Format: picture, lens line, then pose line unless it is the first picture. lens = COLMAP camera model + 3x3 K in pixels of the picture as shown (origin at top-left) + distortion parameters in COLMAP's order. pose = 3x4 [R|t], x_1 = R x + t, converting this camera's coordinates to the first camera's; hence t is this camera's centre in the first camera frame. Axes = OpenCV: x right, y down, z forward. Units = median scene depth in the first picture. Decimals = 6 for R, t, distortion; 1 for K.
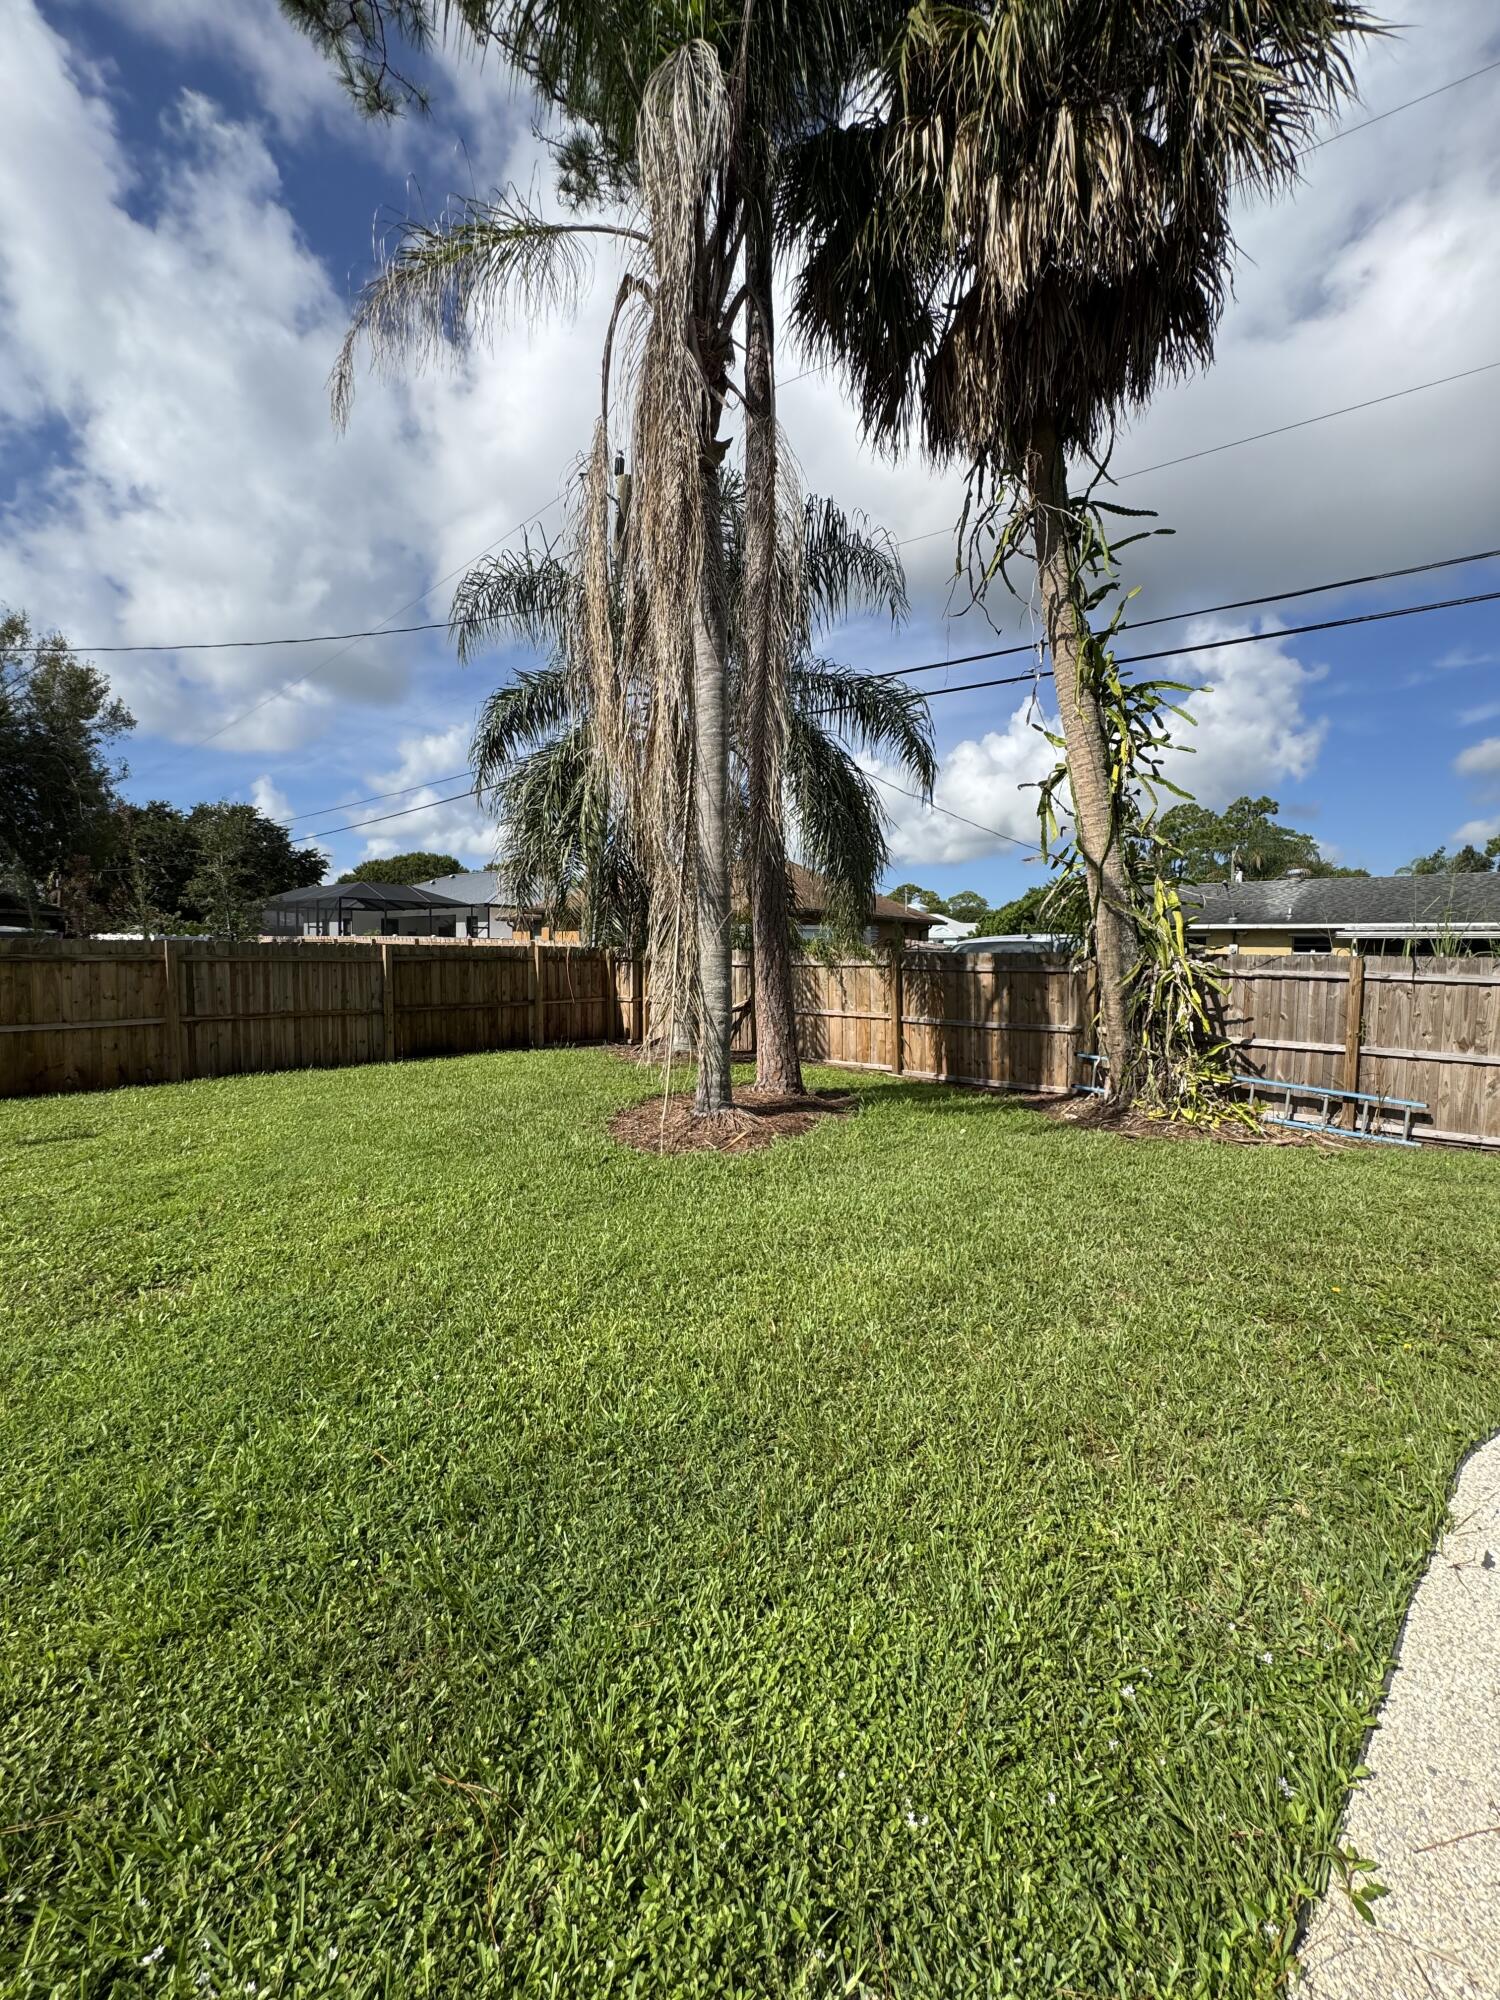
lens RADIAL K [[799.6, 0, 752.2], [0, 799.6, 998.0], [0, 0, 1]] dist [-0.001975, -0.000059]
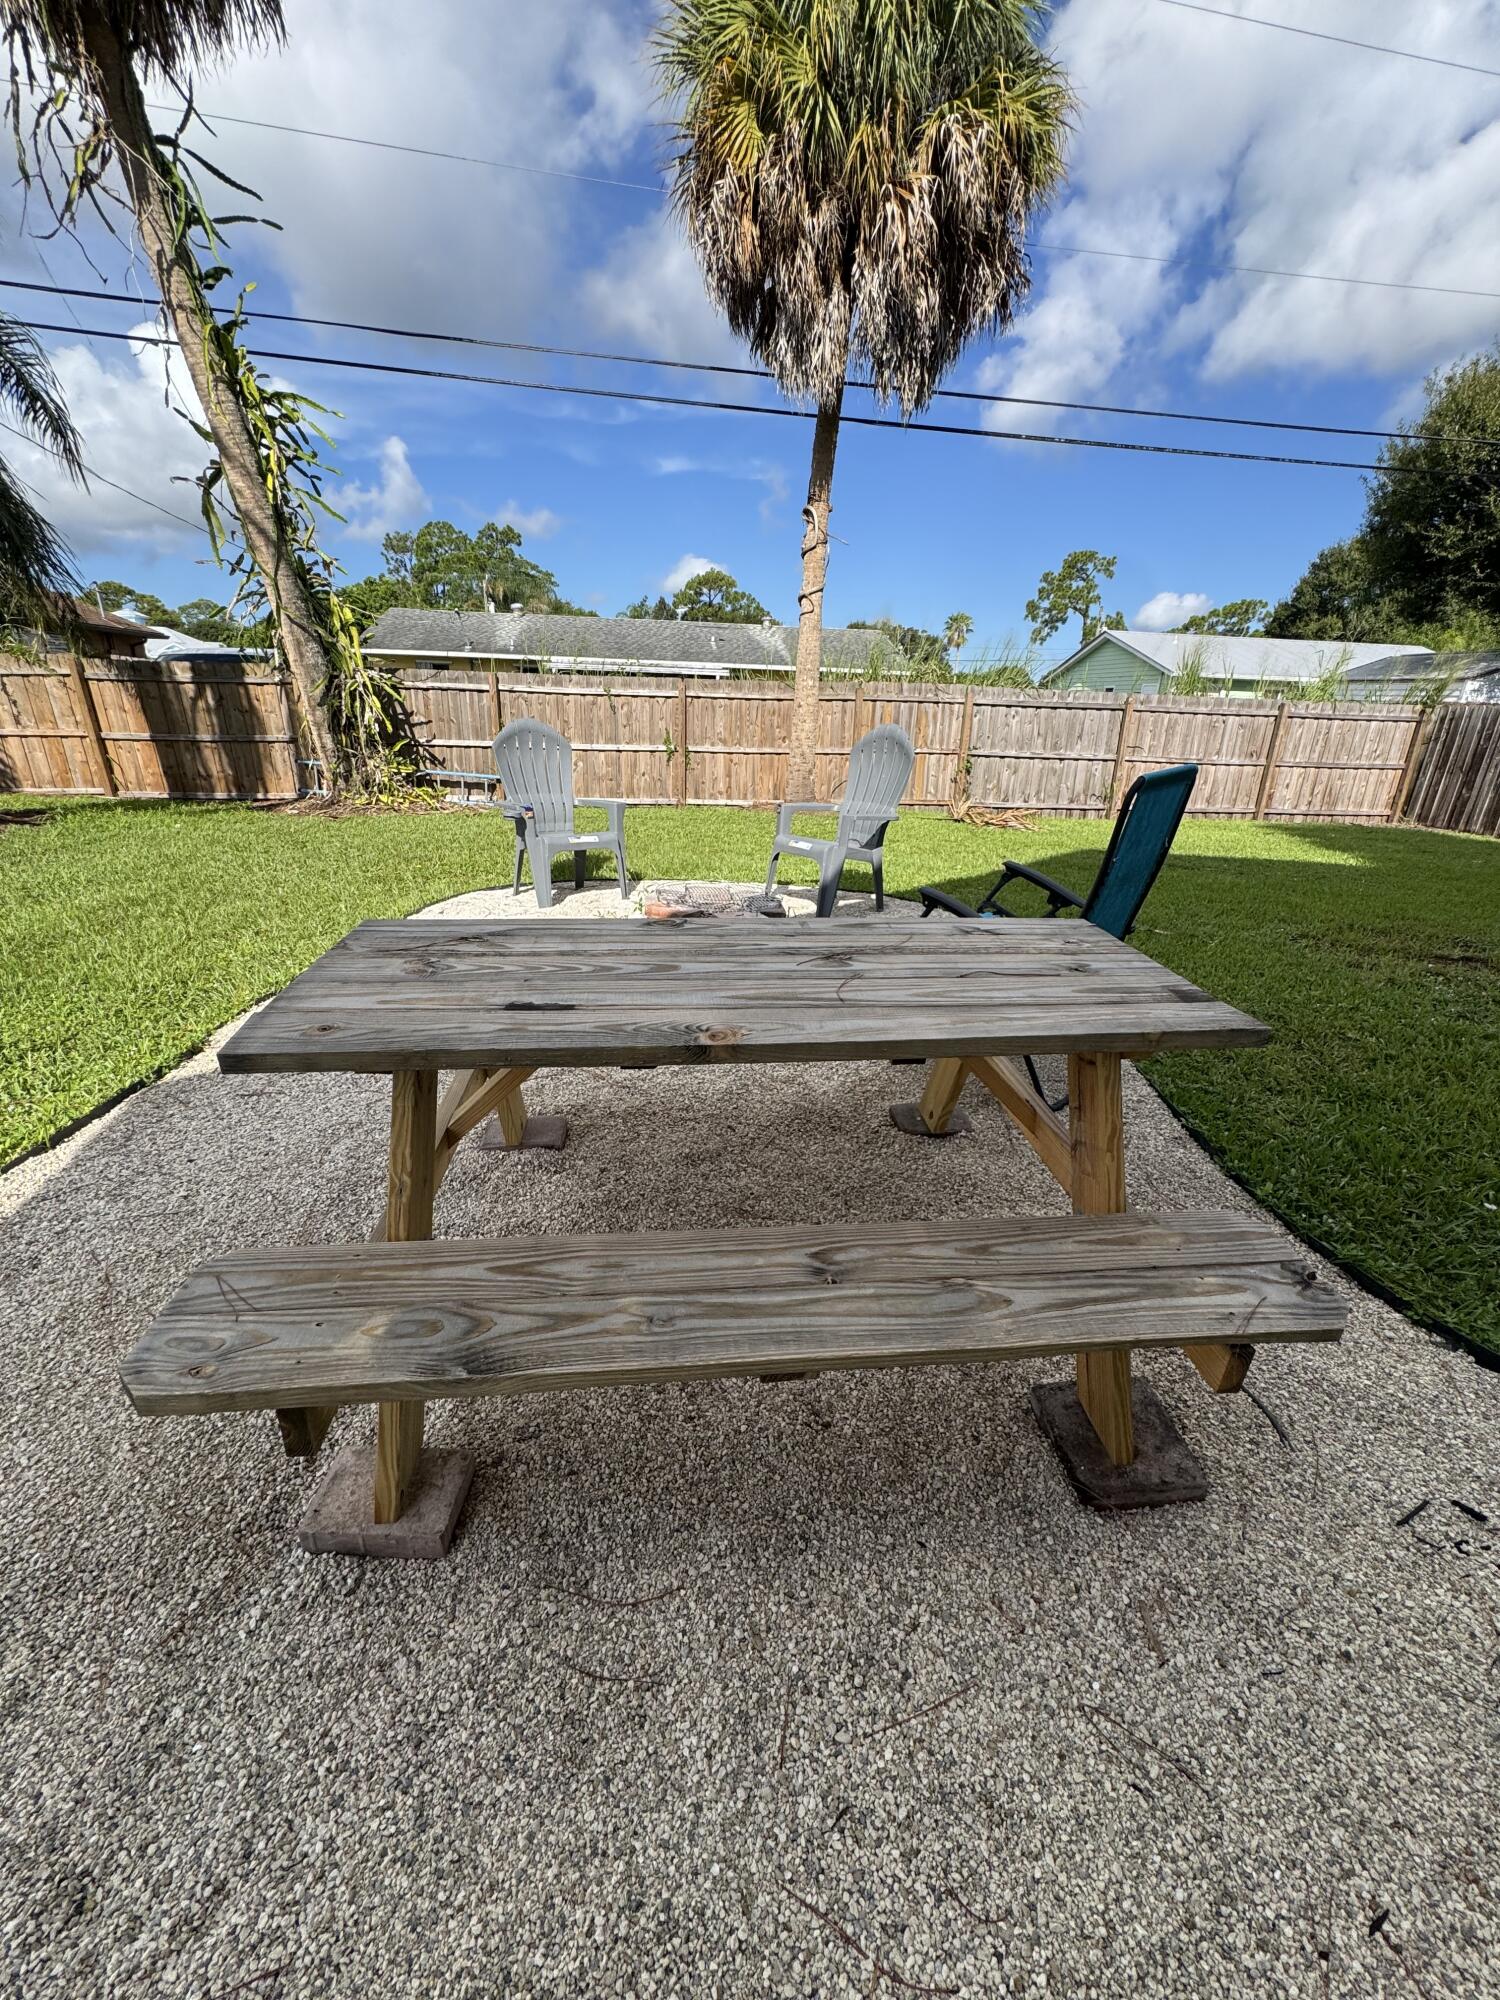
lens RADIAL K [[789.0, 0, 756.6], [0, 789.0, 999.6], [0, 0, 1]] dist [0.002510, -0.003327]
pose [[0.681468, -0.251787, 0.687172, -0.005583], [0.021566, 0.945455, 0.325037, 0.045607], [-0.731530, -0.206683, 0.649727, -0.309878]]
